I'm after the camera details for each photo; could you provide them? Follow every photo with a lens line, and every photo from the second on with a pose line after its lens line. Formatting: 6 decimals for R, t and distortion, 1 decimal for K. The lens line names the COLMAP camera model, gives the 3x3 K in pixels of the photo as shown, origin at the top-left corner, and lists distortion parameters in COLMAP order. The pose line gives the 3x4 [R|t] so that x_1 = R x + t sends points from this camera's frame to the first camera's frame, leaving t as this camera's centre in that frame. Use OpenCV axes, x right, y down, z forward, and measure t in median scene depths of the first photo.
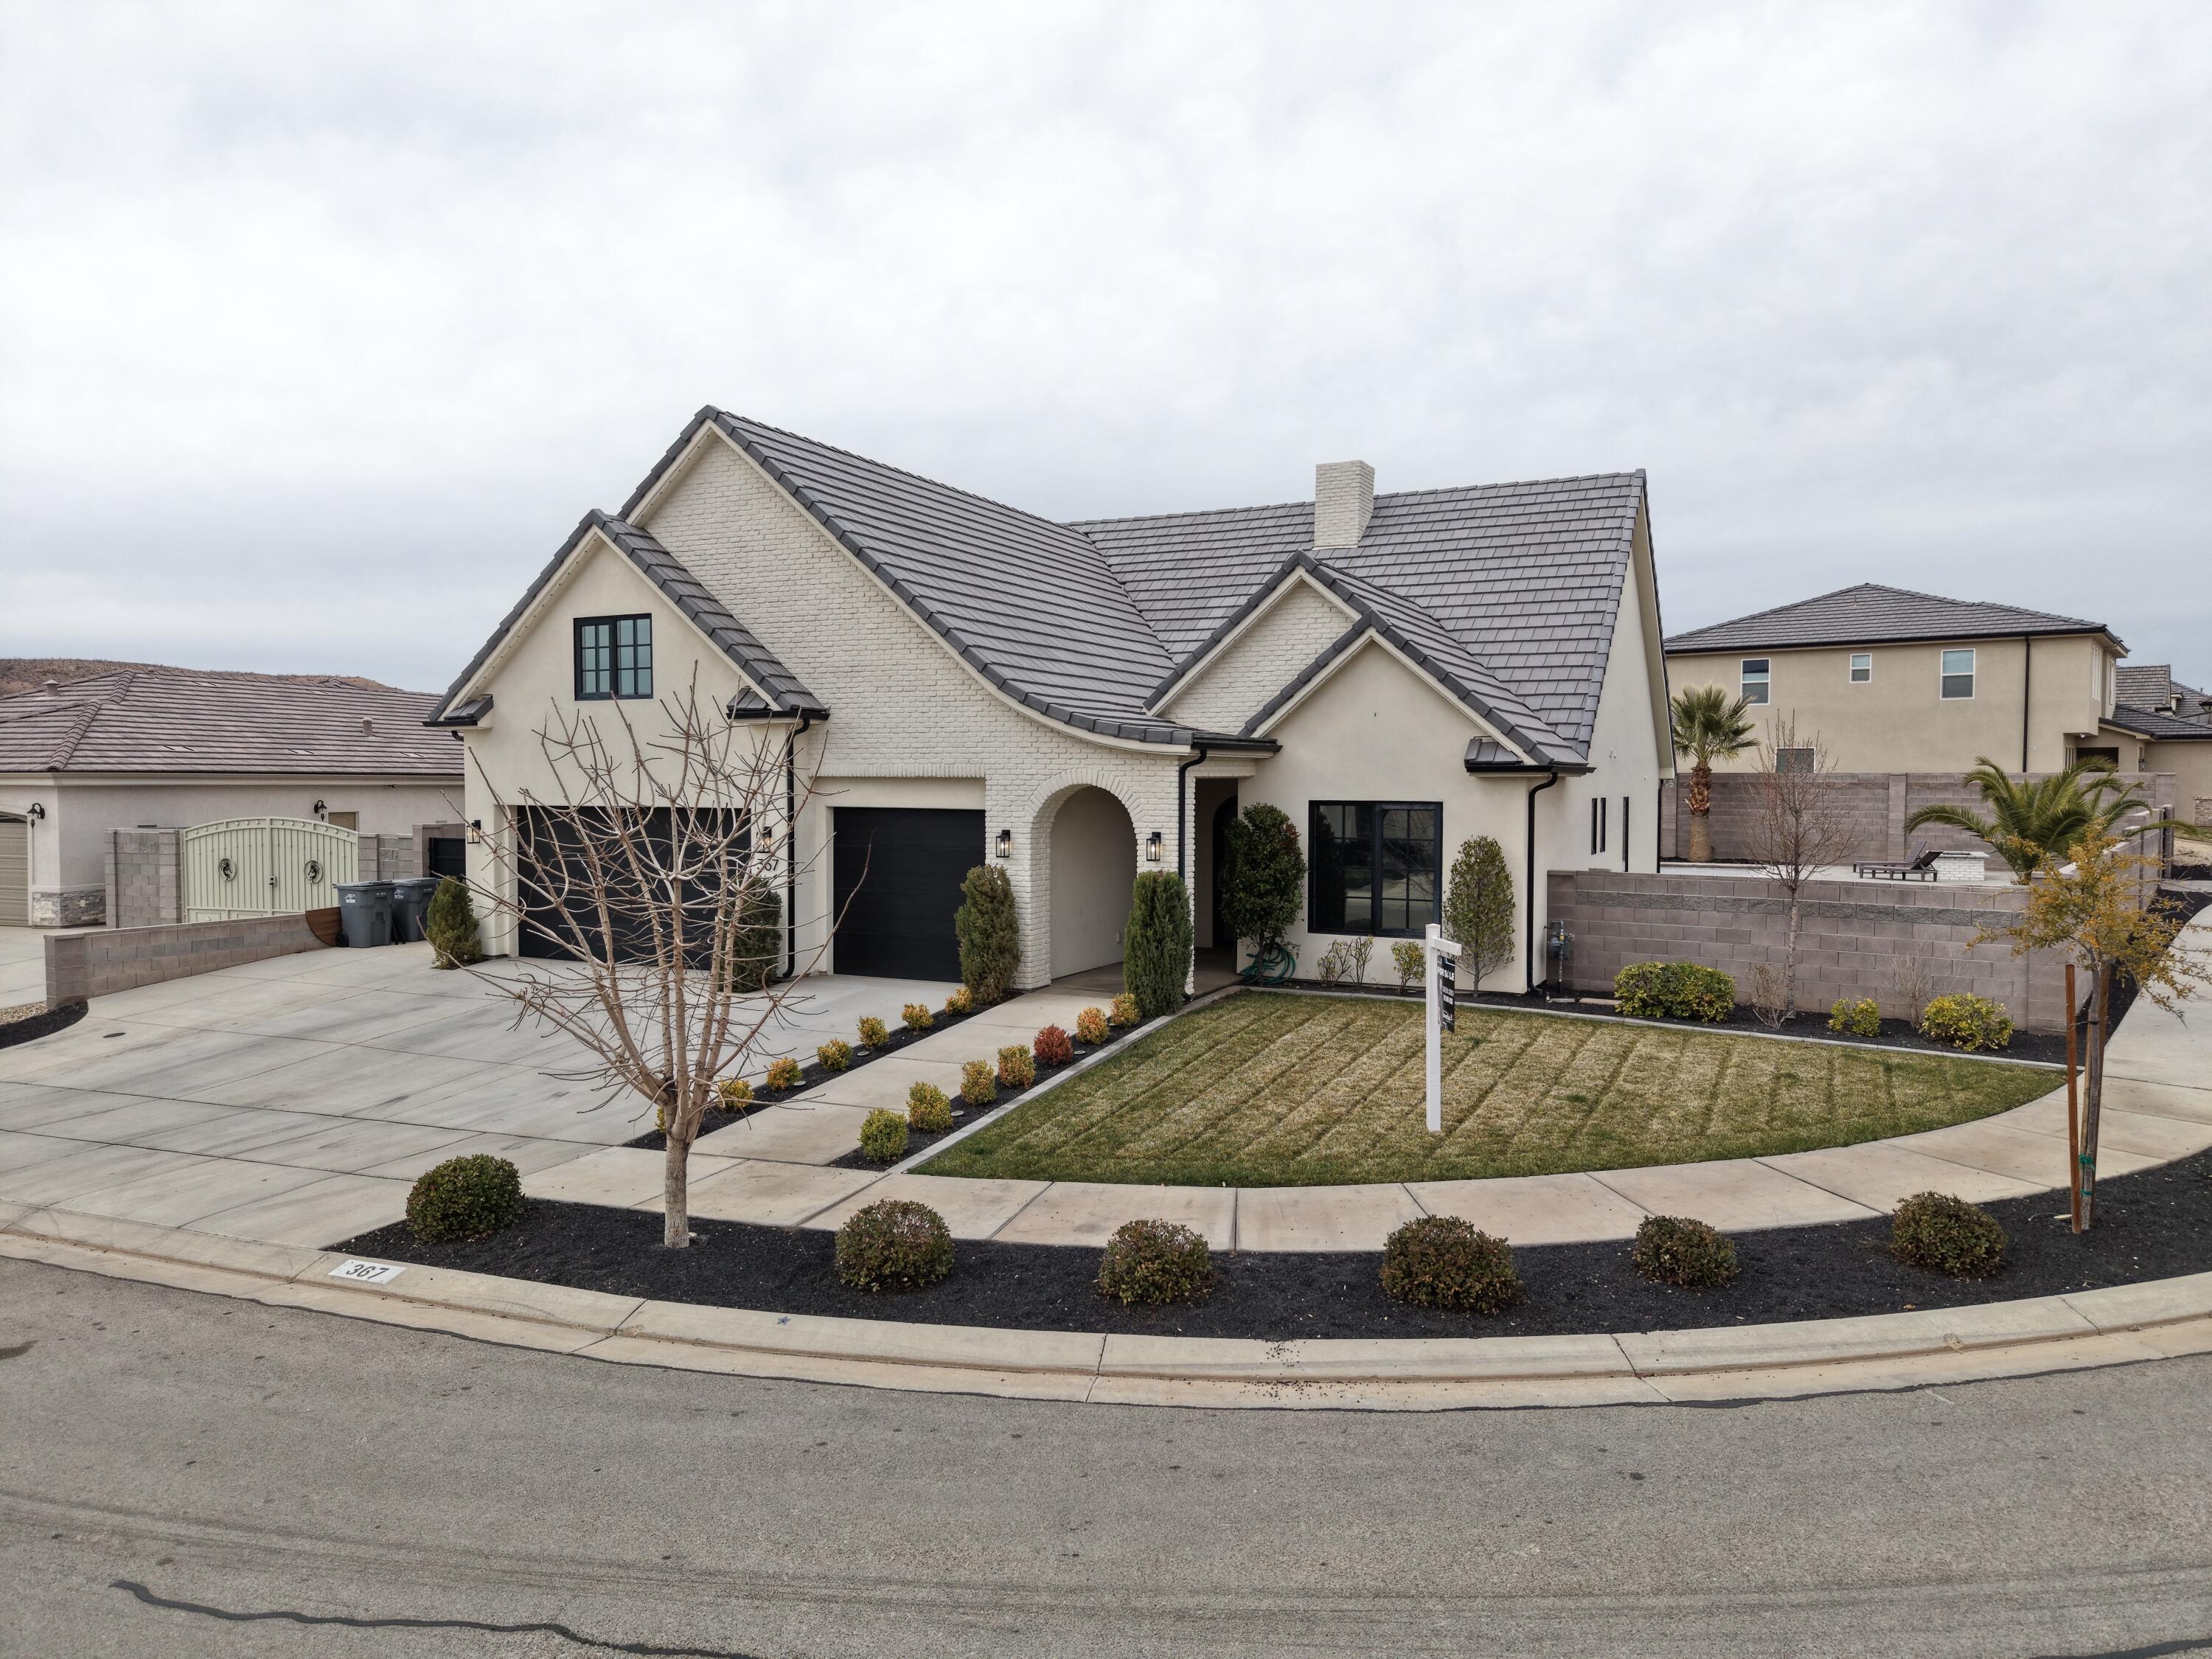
lens RADIAL K [[1517.3, 0, 1106.0], [0, 1517.3, 829.5], [0, 0, 1]] dist [-0.000961, 0.002122]
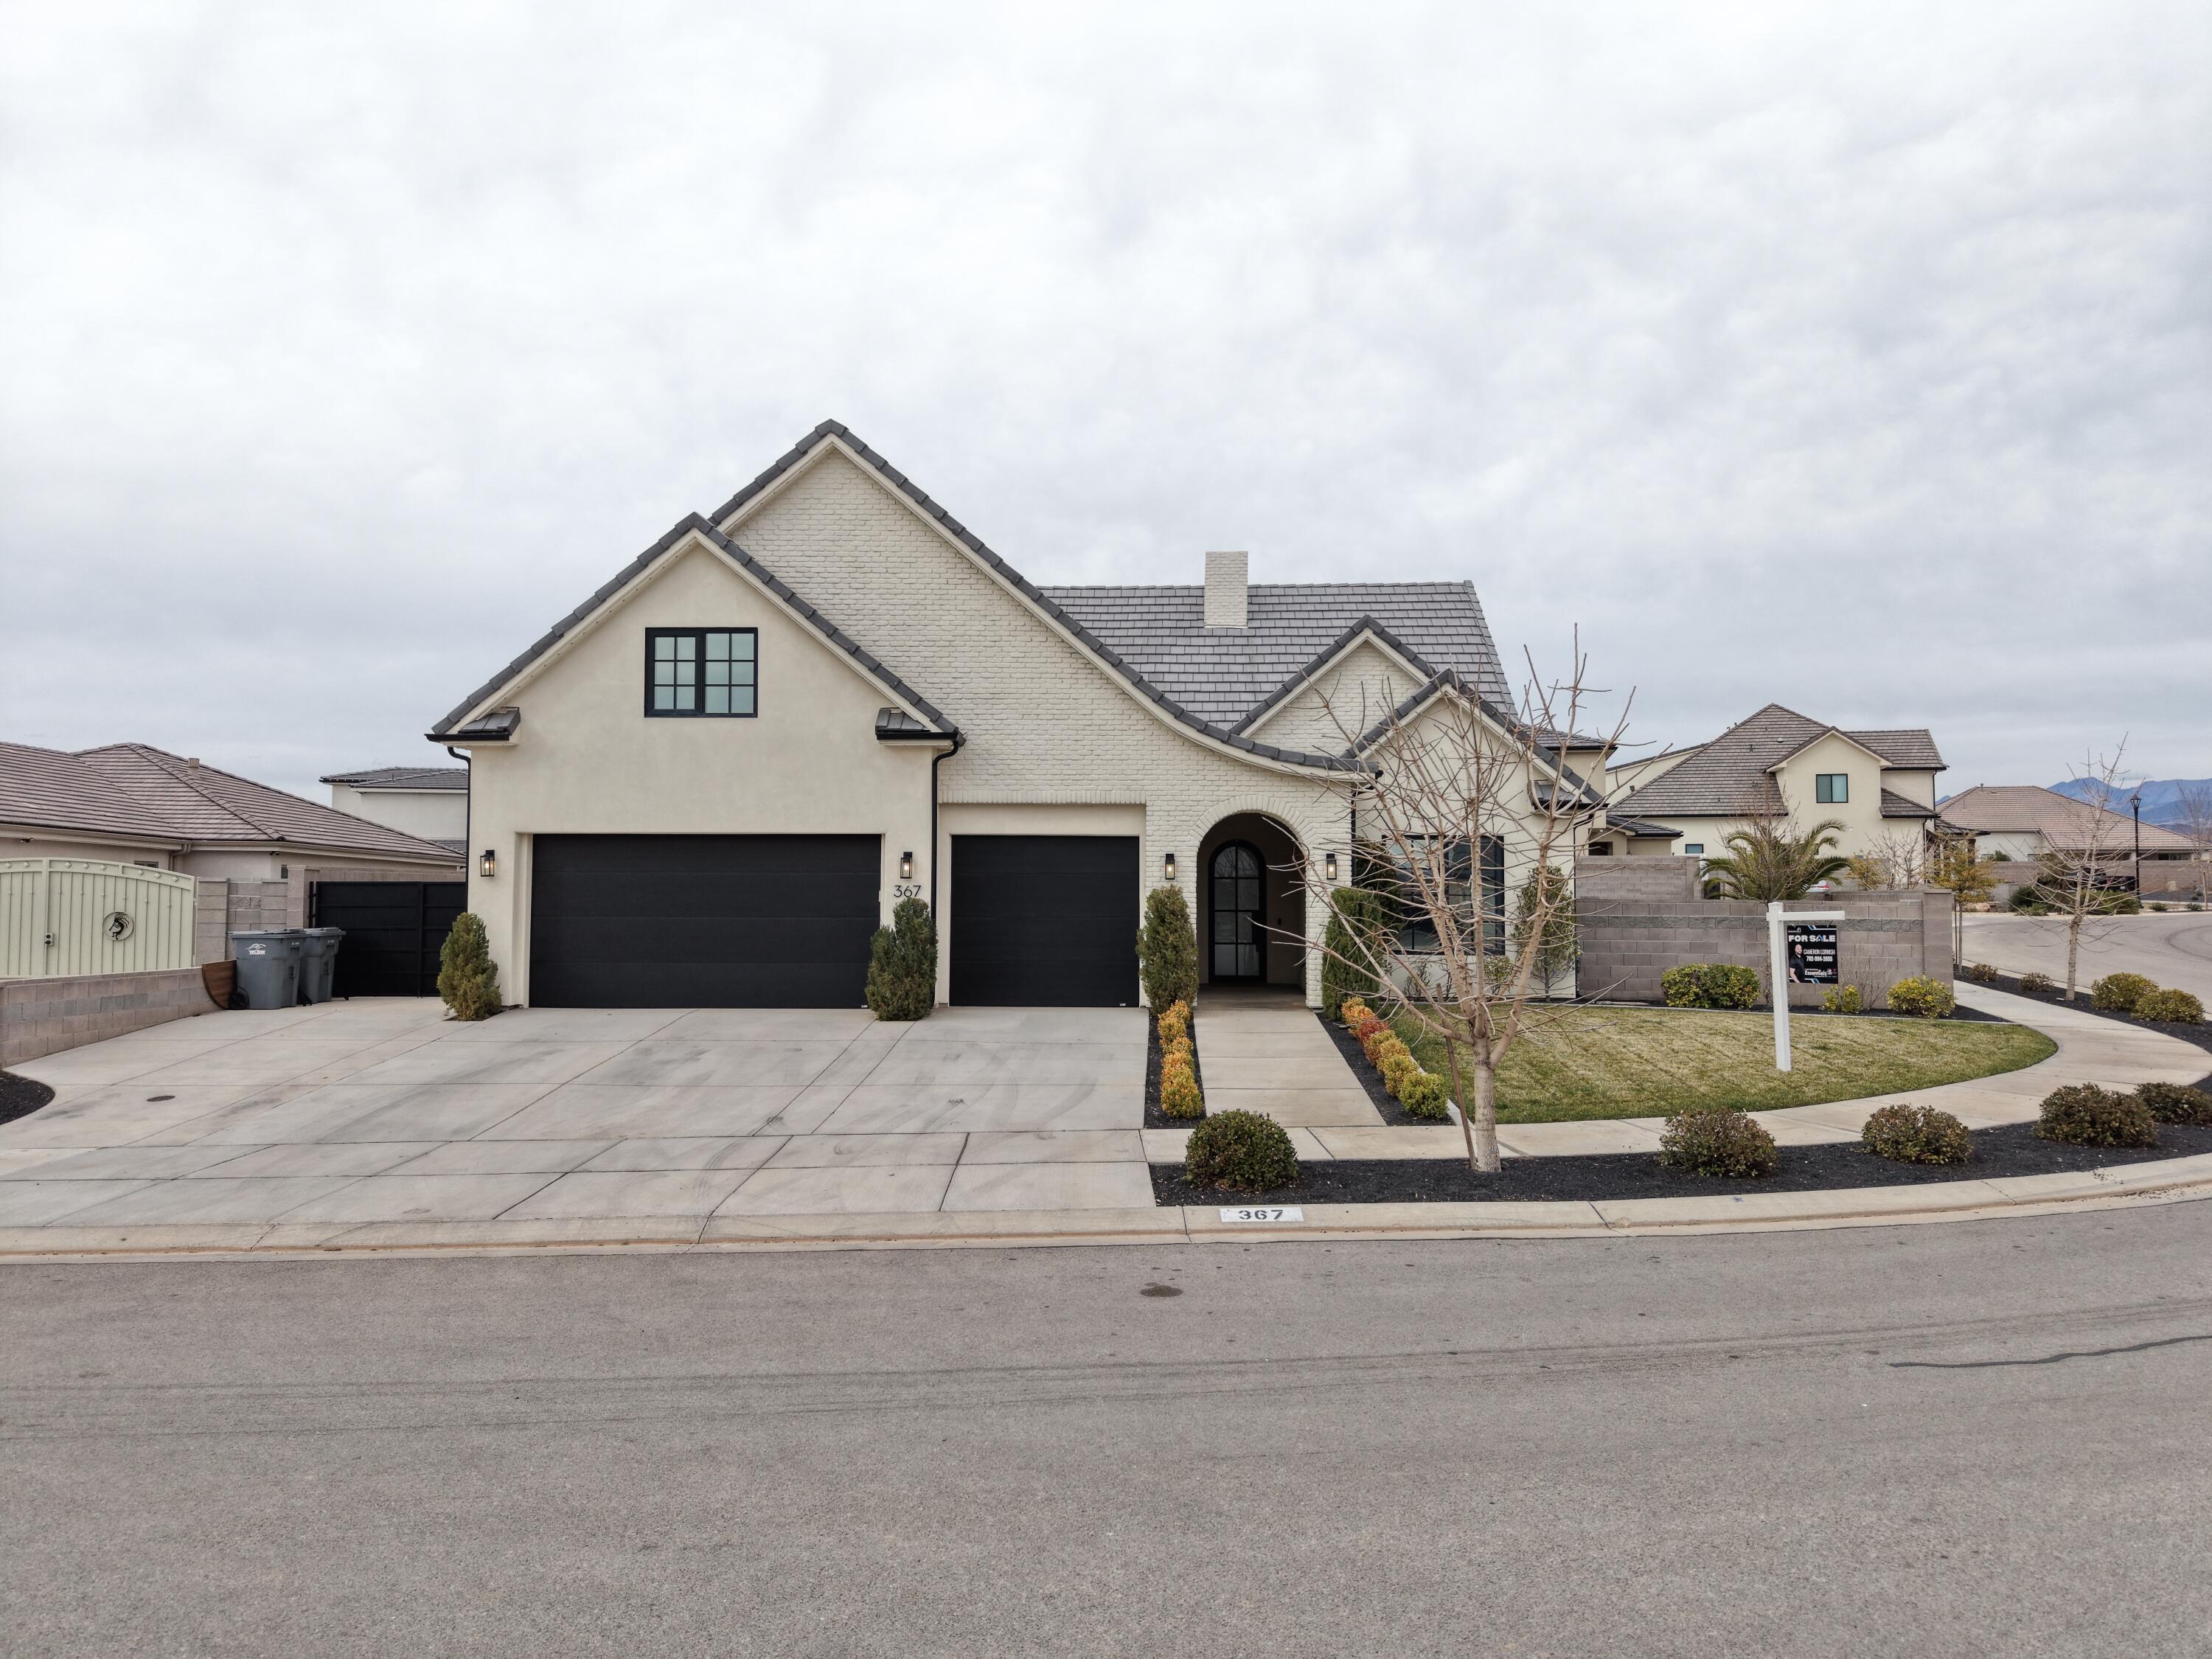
lens RADIAL K [[1511.3, 0, 1092.4], [0, 1511.3, 828.9], [0, 0, 1]] dist [0.013230, -0.000707]
pose [[0.907978, 0.022904, 0.418391, -0.493140], [0.011653, 0.996739, -0.079853, 0.058568], [-0.418856, 0.077380, 0.904750, 0.072441]]
